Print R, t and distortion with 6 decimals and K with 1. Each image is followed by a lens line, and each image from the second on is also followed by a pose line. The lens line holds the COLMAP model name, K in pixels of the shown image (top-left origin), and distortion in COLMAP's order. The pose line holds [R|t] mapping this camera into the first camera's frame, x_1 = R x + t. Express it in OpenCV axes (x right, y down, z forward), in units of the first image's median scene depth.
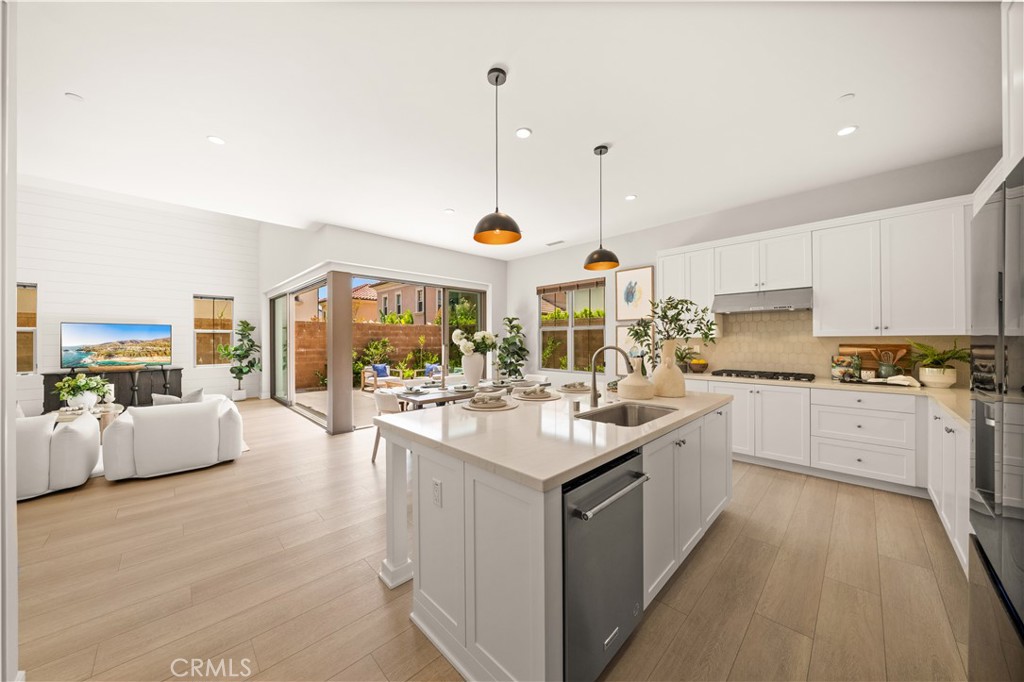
lens RADIAL K [[348.7, 0, 507.7], [0, 348.7, 338.4], [0, 0, 1]] dist [-0.005865, -0.000113]
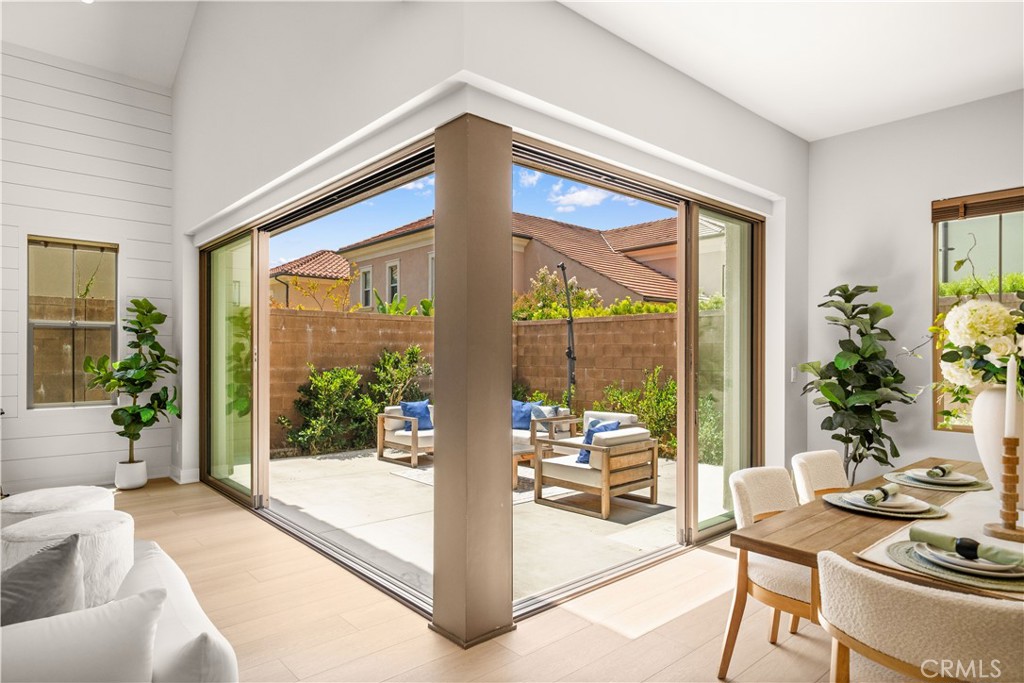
lens RADIAL K [[591.9, 0, 504.5], [0, 591.9, 351.7], [0, 0, 1]] dist [-0.001822, 0.005820]
pose [[0.998555, 0.005088, -0.053494, -0.398843], [-0.004995, 0.999986, 0.001881, 0.013549], [0.053503, -0.001612, 0.998566, 0.430940]]
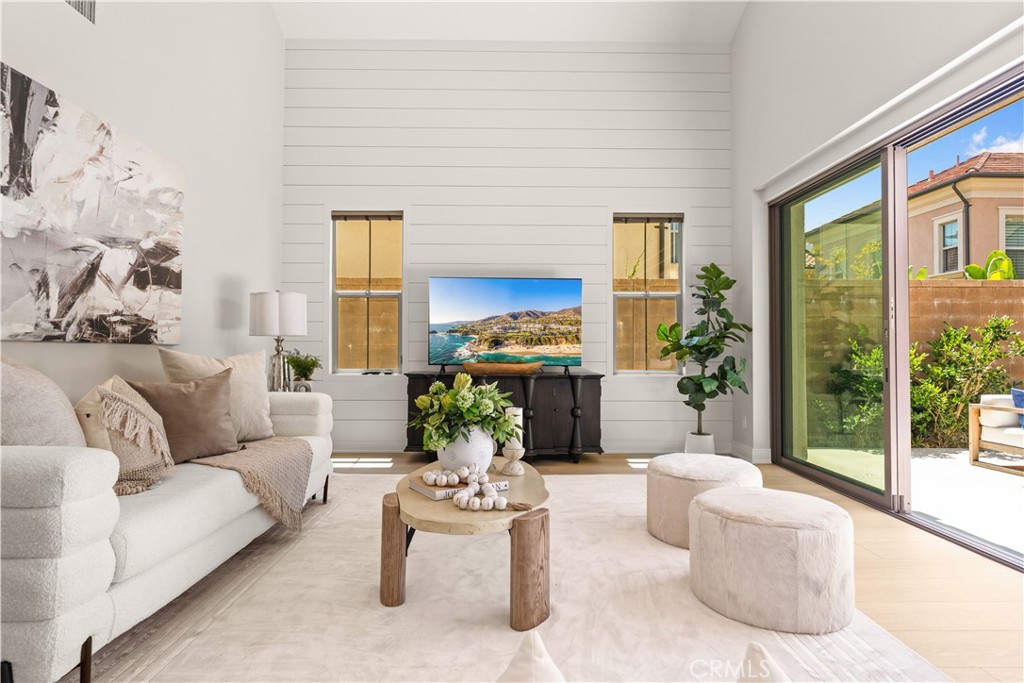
lens RADIAL K [[528.4, 0, 502.9], [0, 528.4, 343.8], [0, 0, 1]] dist [0.000021, -0.000108]
pose [[0.707491, -0.000585, -0.706722, -0.708681], [-0.001288, 0.999997, -0.002117, 0.062914], [0.706721, 0.002408, 0.707488, 0.556547]]
